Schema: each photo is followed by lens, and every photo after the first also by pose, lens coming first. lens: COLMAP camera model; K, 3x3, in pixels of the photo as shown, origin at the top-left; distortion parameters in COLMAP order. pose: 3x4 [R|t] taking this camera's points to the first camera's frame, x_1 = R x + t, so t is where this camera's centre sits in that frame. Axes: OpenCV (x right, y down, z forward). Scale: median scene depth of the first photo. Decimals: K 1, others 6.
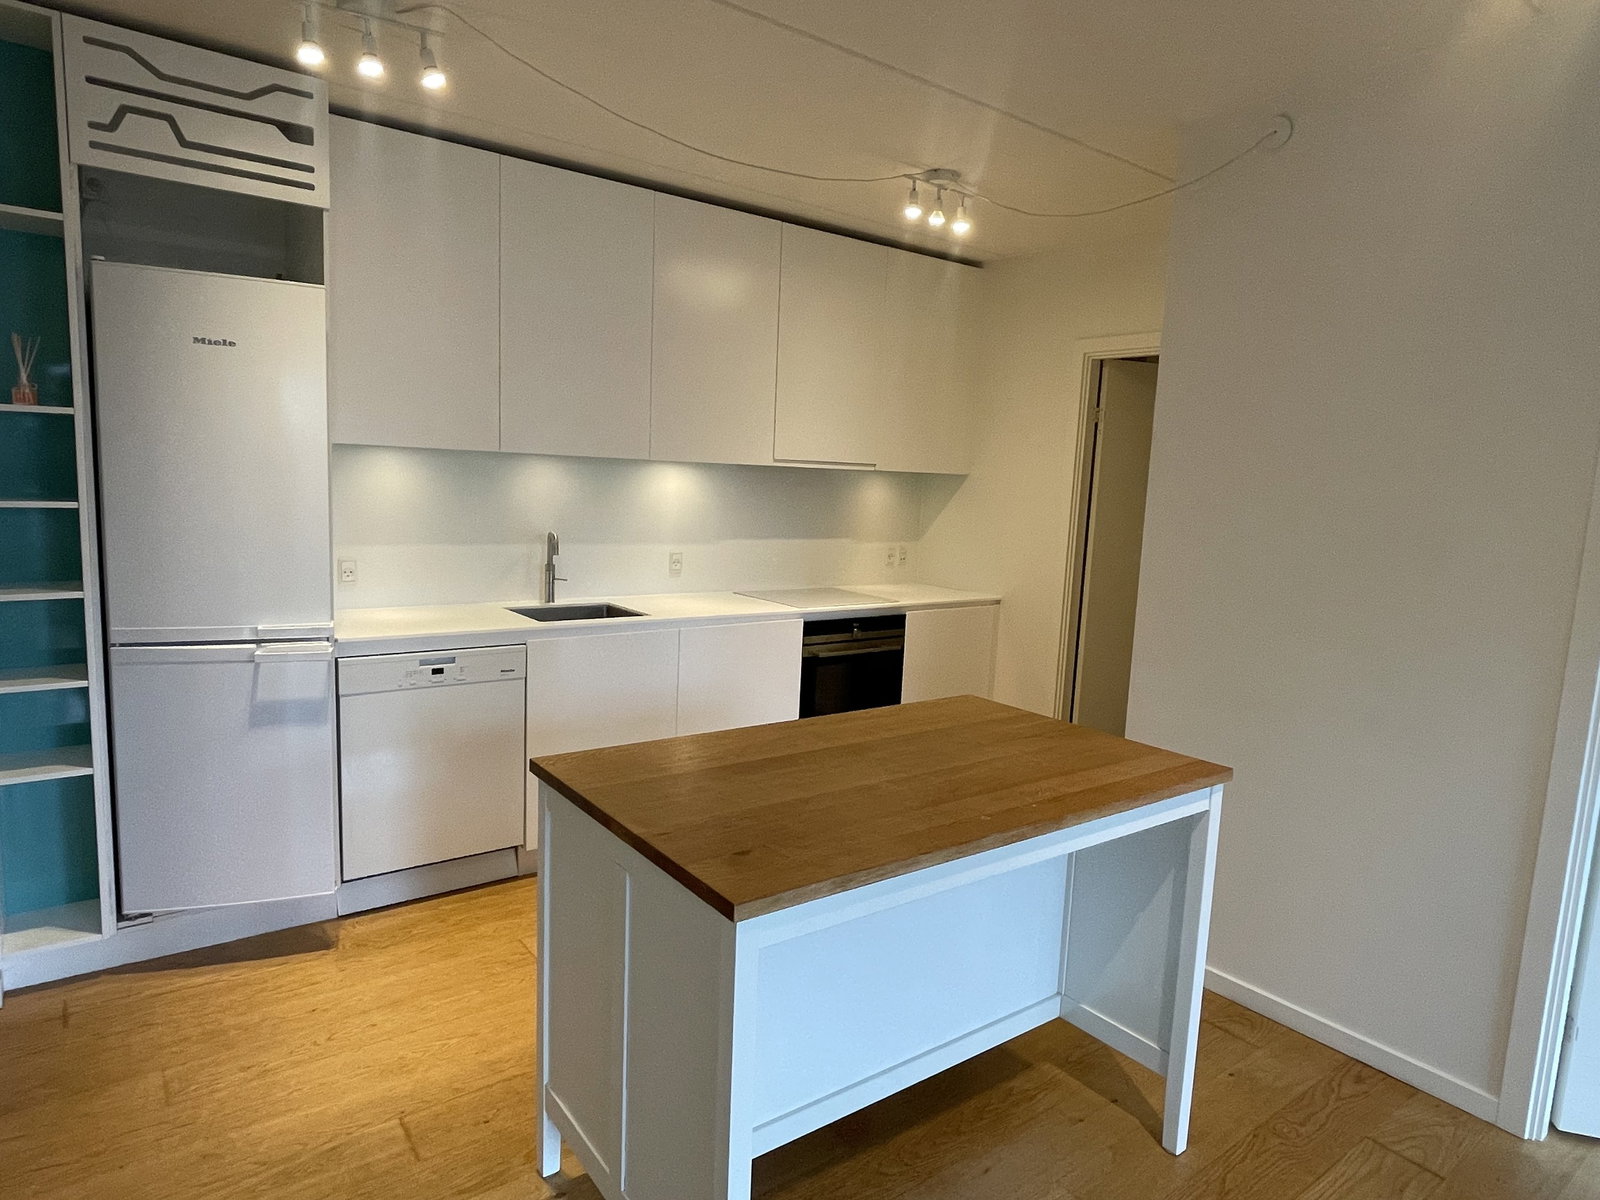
lens RADIAL K [[961.8, 0, 799.4], [0, 961.8, 599.2], [0, 0, 1]] dist [0.006544, -0.000488]
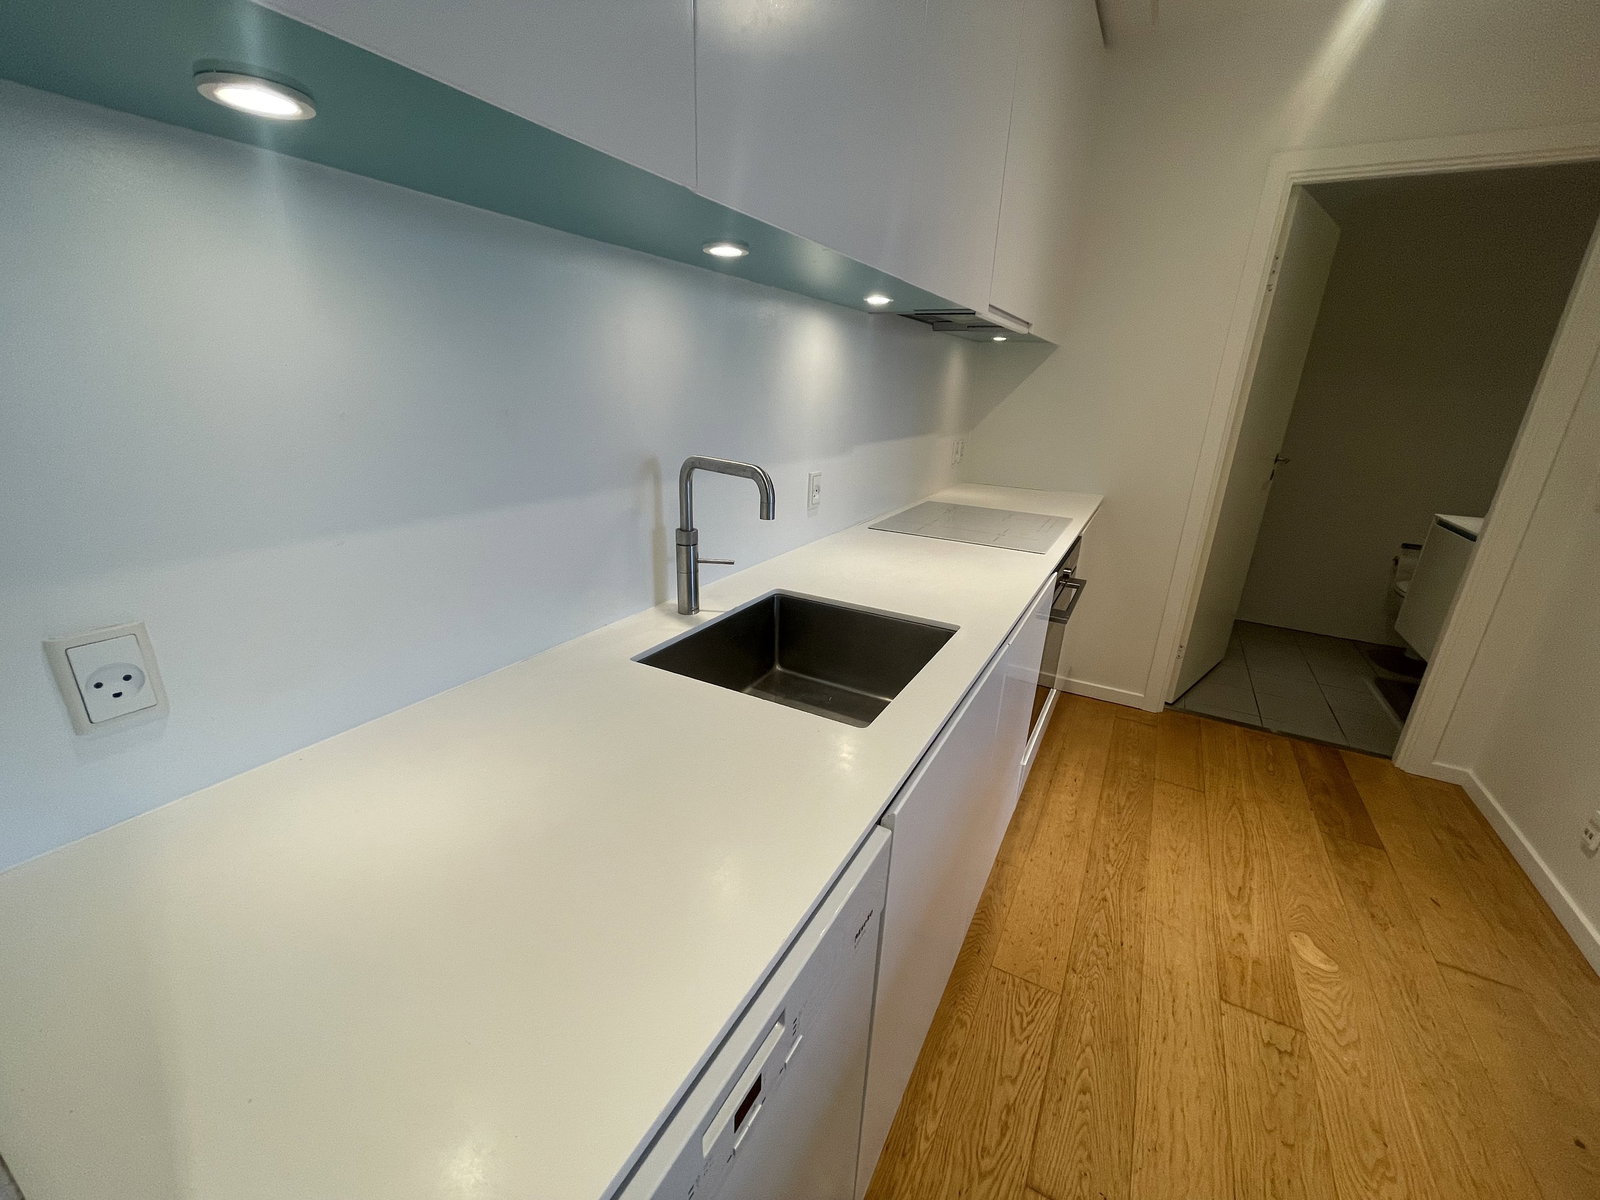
lens RADIAL K [[640.4, 0, 797.5], [0, 640.4, 598.1], [0, 0, 1]] dist [-0.008002, 0.002236]
pose [[0.919647, -0.136560, 0.368240, -0.400350], [0.055261, 0.973268, 0.222923, -0.085343], [-0.388839, -0.184662, 0.902610, 0.866796]]
